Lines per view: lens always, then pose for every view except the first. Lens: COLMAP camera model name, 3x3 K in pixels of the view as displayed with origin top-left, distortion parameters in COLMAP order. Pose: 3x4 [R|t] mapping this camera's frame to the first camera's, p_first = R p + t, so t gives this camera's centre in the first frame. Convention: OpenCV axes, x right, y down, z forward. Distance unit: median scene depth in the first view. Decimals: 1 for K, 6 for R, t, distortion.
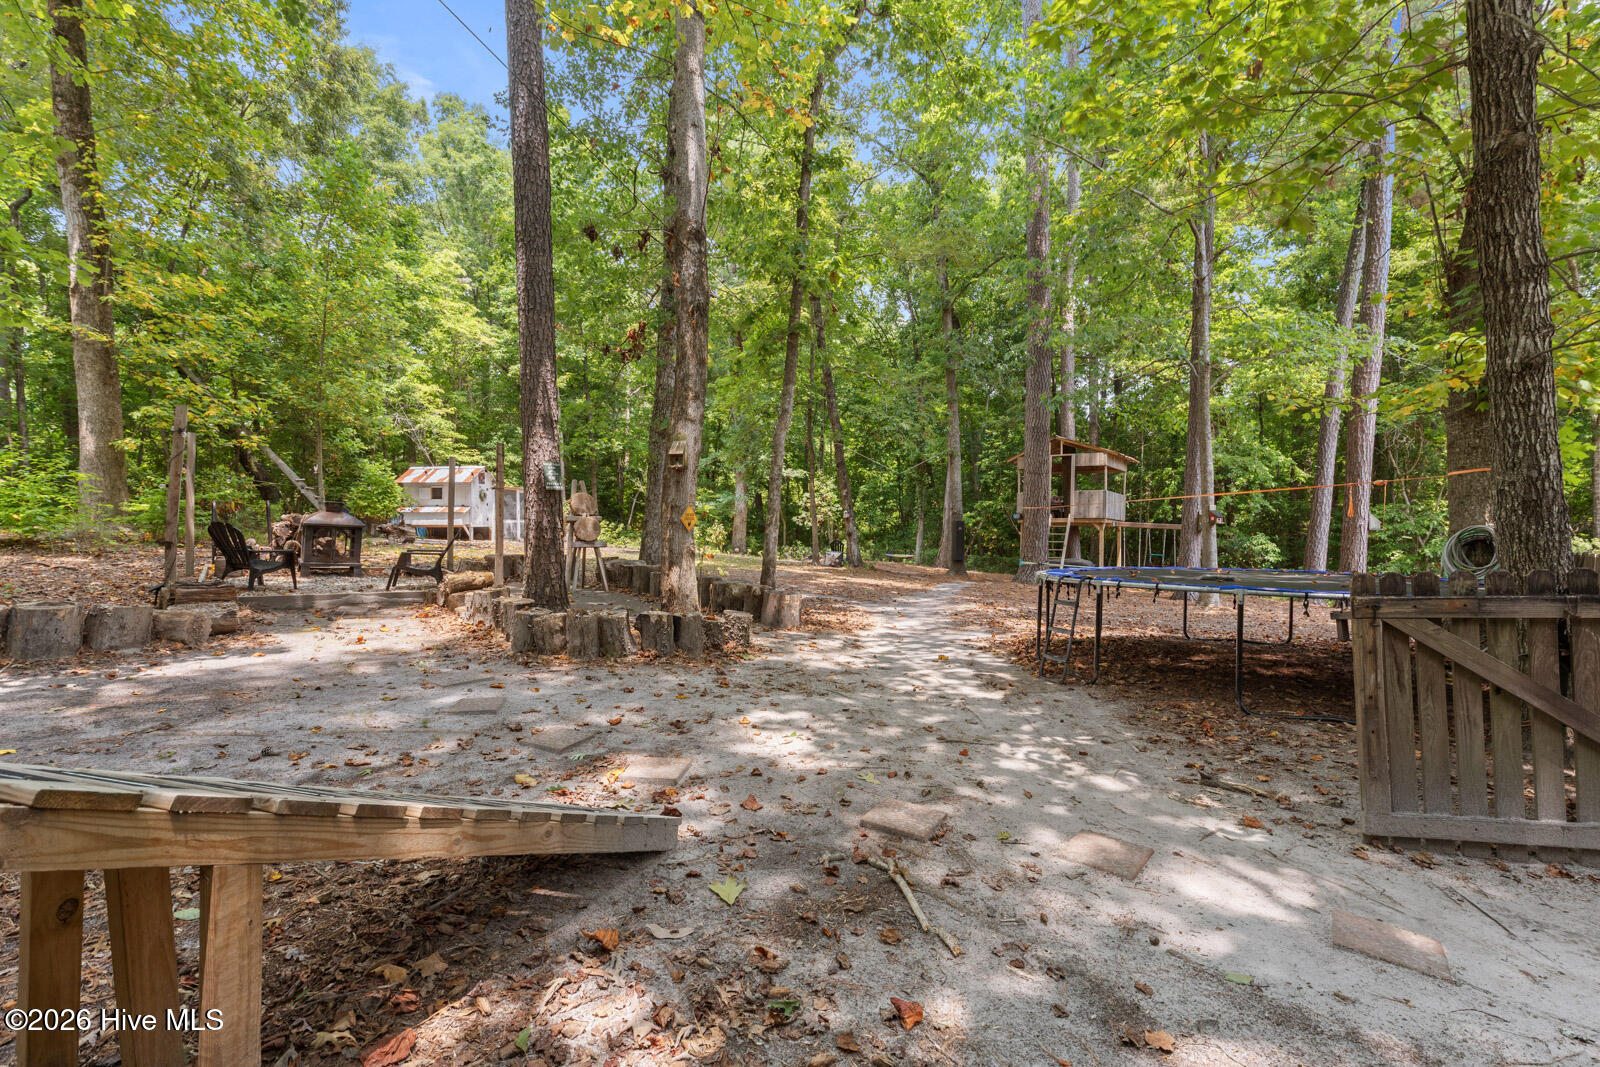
lens RADIAL K [[719.7, 0, 798.1], [0, 719.7, 547.2], [0, 0, 1]] dist [0.009578, -0.003059]
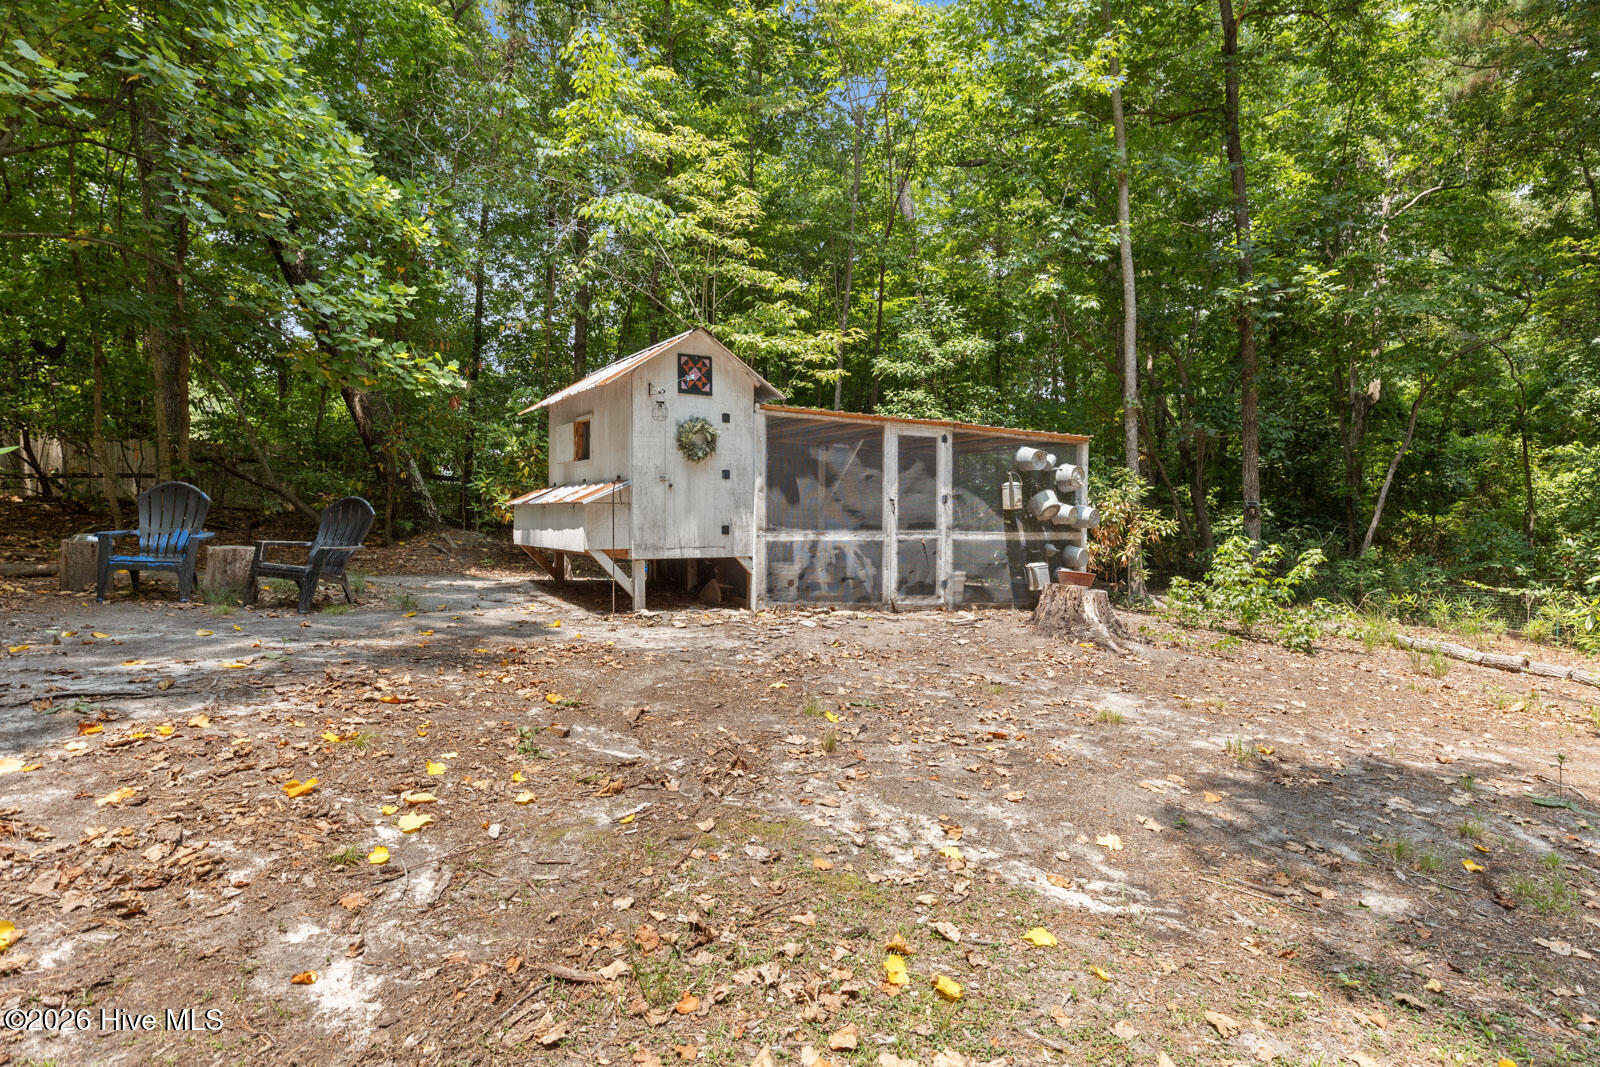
lens RADIAL K [[913.5, 0, 798.0], [0, 913.5, 528.4], [0, 0, 1]] dist [-0.003206, -0.001105]
pose [[0.685751, 0.012582, -0.727728, -0.135055], [-0.034210, 0.999303, -0.014959, -0.028828], [0.727032, 0.035154, 0.685703, 0.644578]]
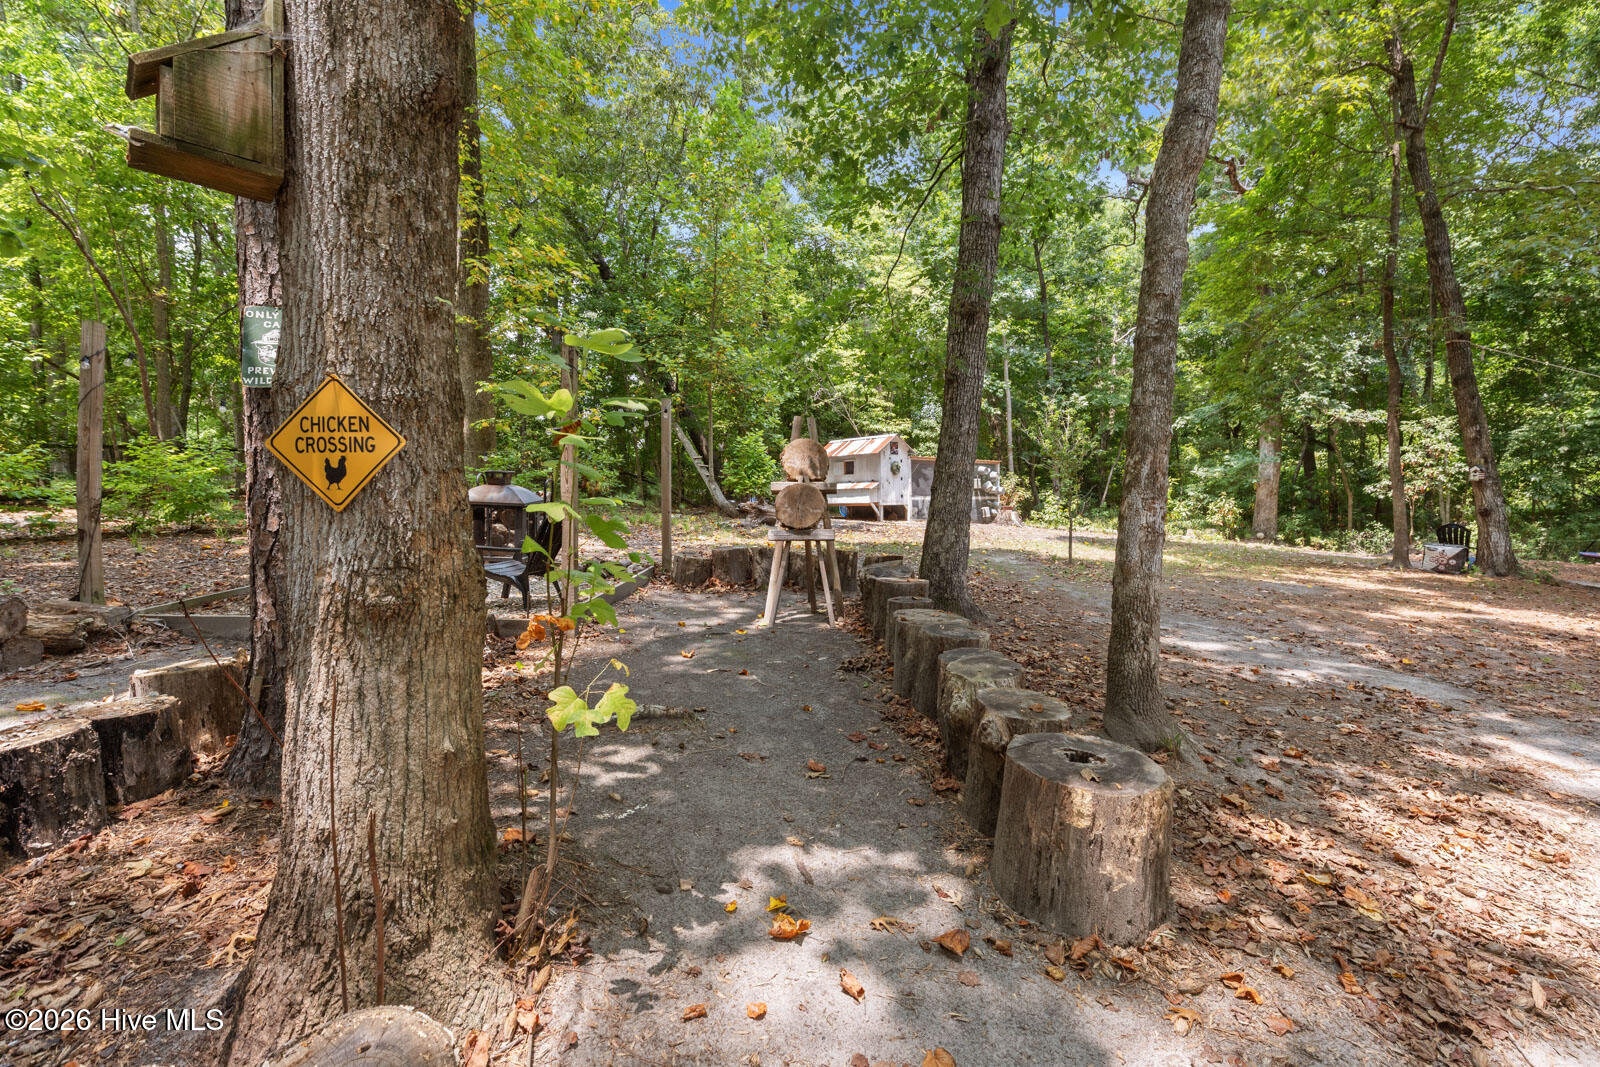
lens RADIAL K [[719.7, 0, 804.6], [0, 719.7, 534.6], [0, 0, 1]] dist [0.009578, -0.003059]
pose [[0.774928, 0.016607, -0.631831, 0.016297], [-0.008808, 0.999841, 0.015477, -0.004388], [0.631988, -0.006428, 0.774952, 0.217862]]
